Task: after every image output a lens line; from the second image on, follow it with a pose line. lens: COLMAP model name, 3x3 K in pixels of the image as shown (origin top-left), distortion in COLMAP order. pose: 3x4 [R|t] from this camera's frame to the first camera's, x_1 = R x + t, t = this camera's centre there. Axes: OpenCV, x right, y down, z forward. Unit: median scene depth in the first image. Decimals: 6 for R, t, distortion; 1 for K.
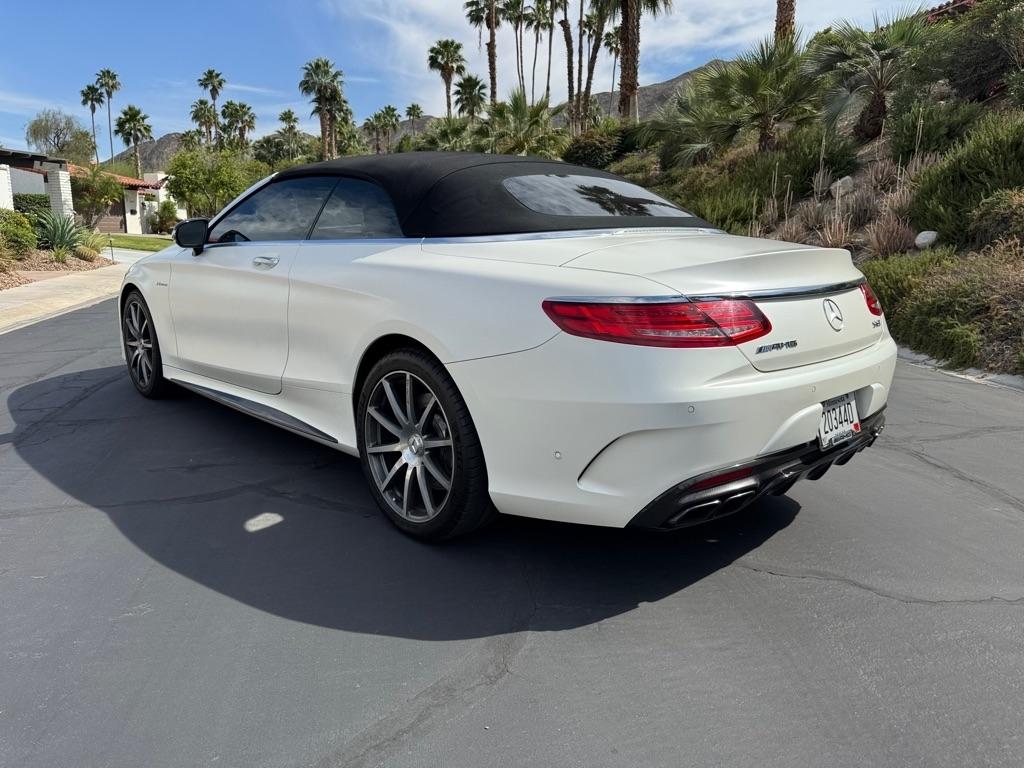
lens RADIAL K [[741.8, 0, 504.5], [0, 741.8, 385.9], [0, 0, 1]] dist [-0.002723, -0.005077]
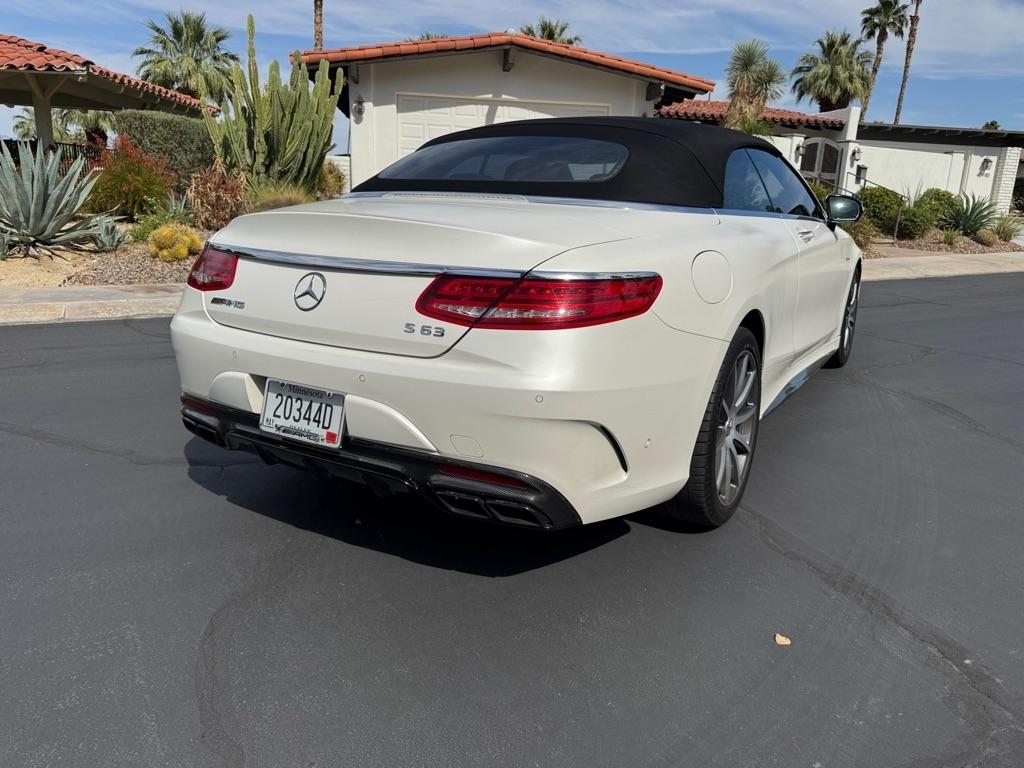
lens RADIAL K [[737.2, 0, 510.8], [0, 737.2, 378.8], [0, 0, 1]] dist [0.006679, -0.010158]
pose [[0.285121, 0.233904, -0.929513, 0.110866], [-0.224518, 0.959085, 0.172476, -0.016641], [0.931825, 0.159516, 0.325971, 0.079732]]
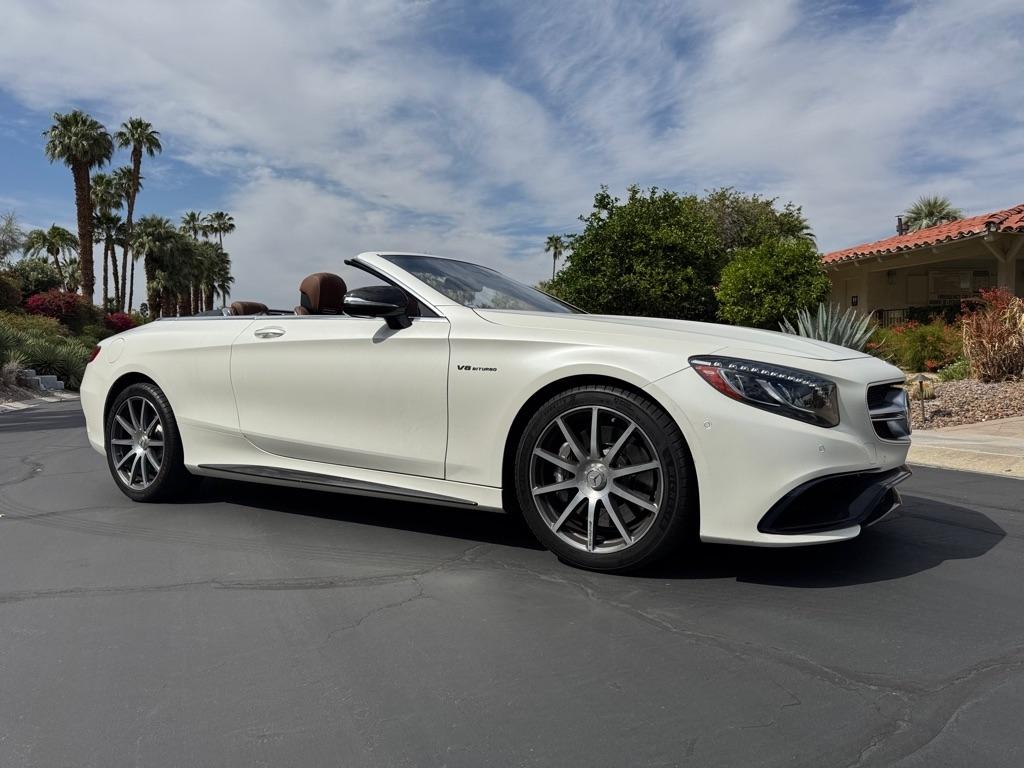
lens RADIAL K [[727.7, 0, 510.2], [0, 727.7, 408.7], [0, 0, 1]] dist [0.077974, -0.101075]
pose [[-0.964650, 0.016033, -0.263048, 0.002154], [-0.055906, 0.962979, 0.263714, -0.052454], [0.257538, 0.269098, -0.928041, 0.294241]]
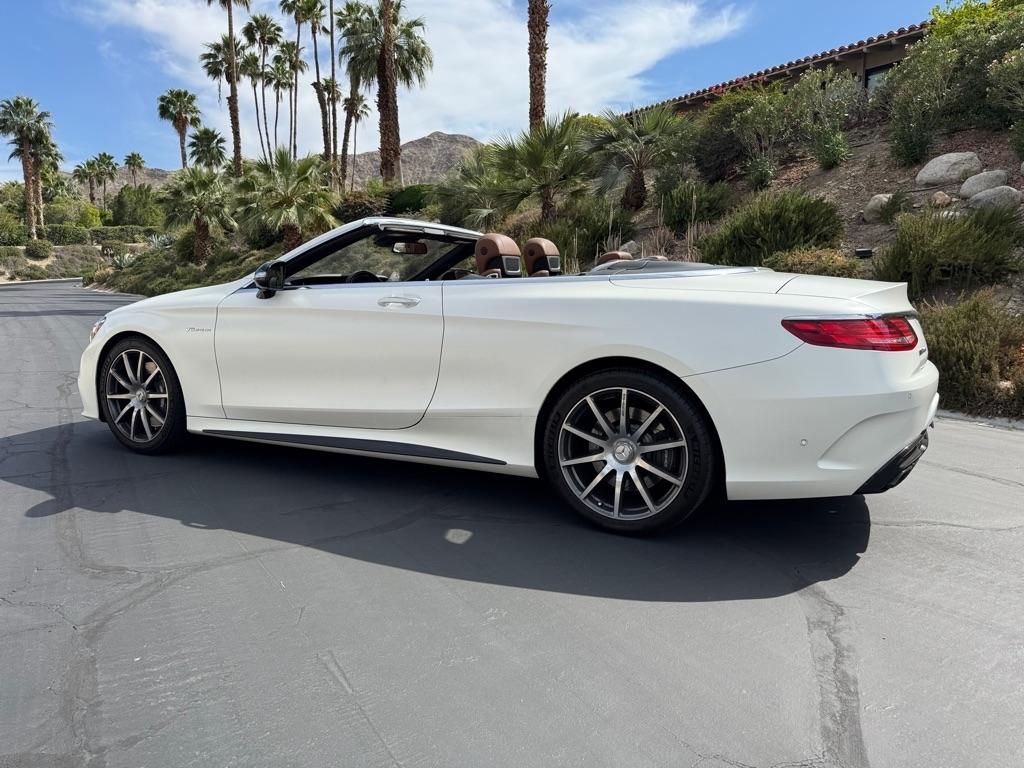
lens RADIAL K [[737.5, 0, 507.9], [0, 737.5, 386.0], [0, 0, 1]] dist [0.004135, -0.008791]
pose [[0.937125, -0.042523, 0.346394, -0.062766], [0.068686, 0.995609, -0.063600, 0.003479], [-0.342169, 0.083394, 0.935931, -0.001170]]
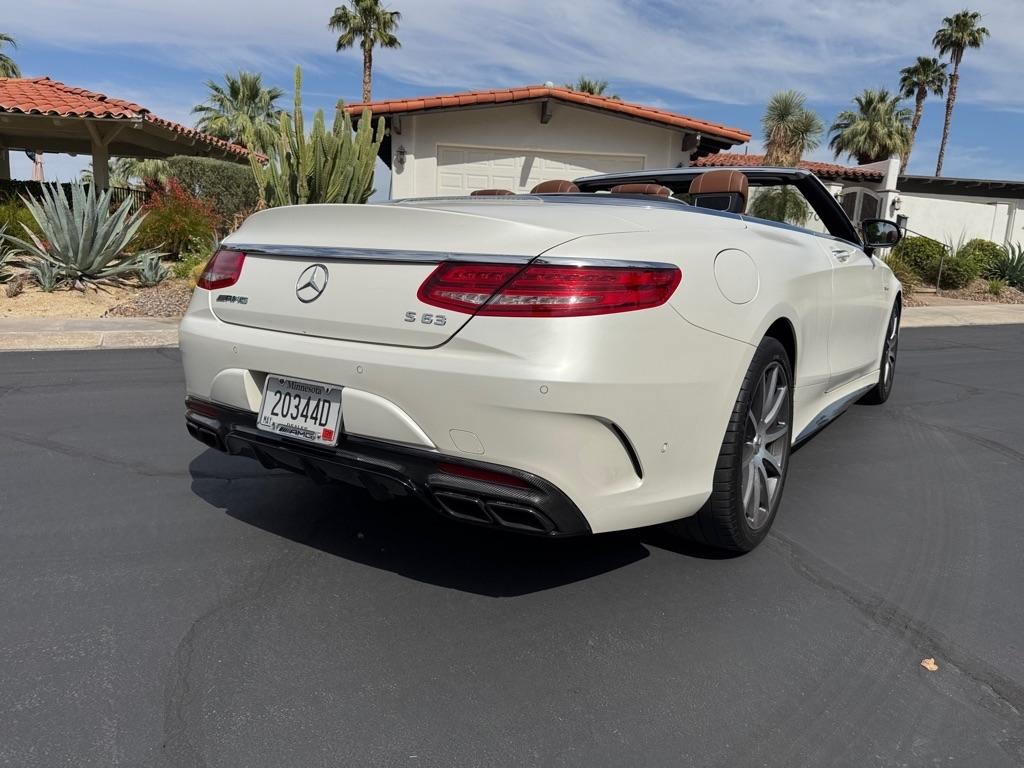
lens RADIAL K [[731.5, 0, 510.6], [0, 731.5, 380.5], [0, 0, 1]] dist [0.008672, -0.010663]
pose [[0.234020, 0.175582, -0.956245, 0.108132], [-0.234980, 0.964613, 0.119612, -0.011757], [0.943408, 0.196707, 0.266997, 0.084640]]
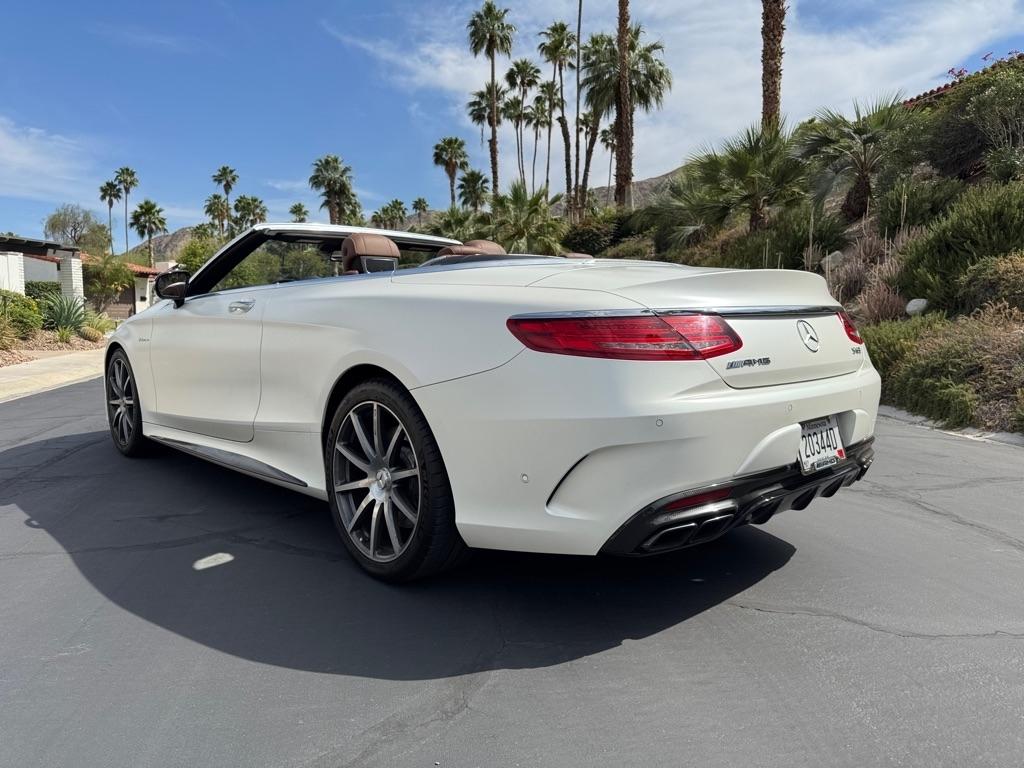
lens RADIAL K [[737.5, 0, 507.9], [0, 737.5, 386.0], [0, 0, 1]] dist [0.004135, -0.008791]
pose [[0.999965, -0.008309, -0.001249, 0.003945], [0.008113, 0.993517, -0.113395, 0.006351], [0.002183, 0.113381, 0.993549, 0.003452]]
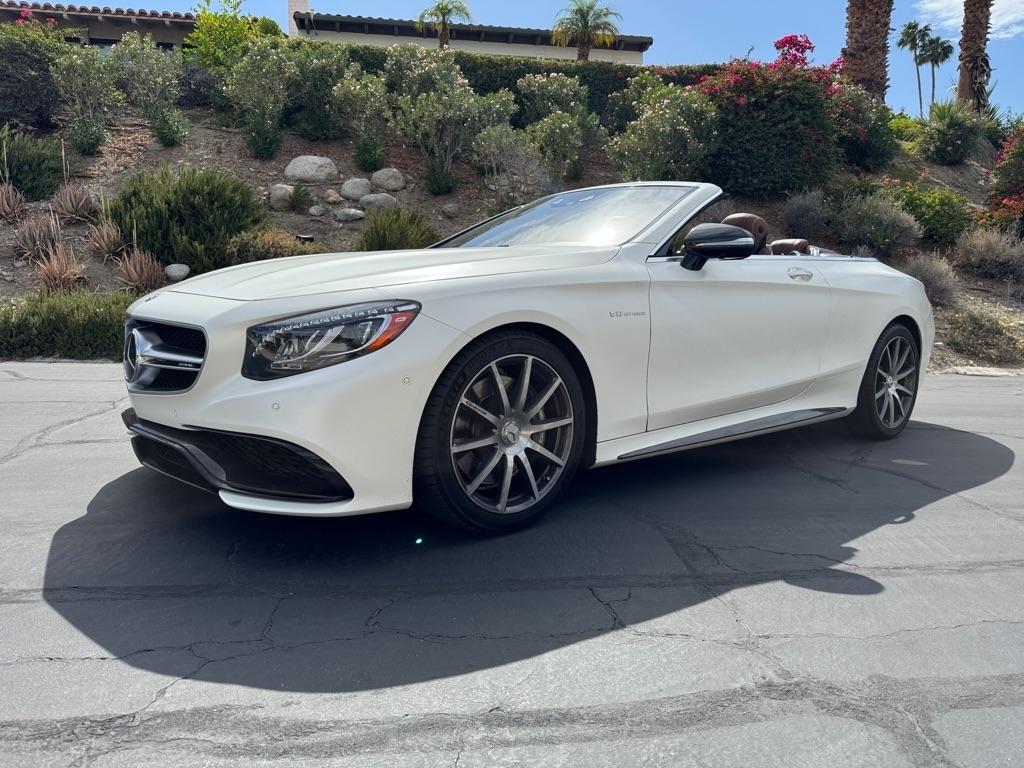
lens RADIAL K [[728.8, 0, 511.8], [0, 728.8, 385.5], [0, 0, 1]] dist [0.029689, -0.032380]
pose [[0.047159, -0.133606, 0.989912, -0.165244], [0.186804, 0.974710, 0.122655, -0.025249], [-0.981265, 0.179136, 0.070925, 0.158796]]
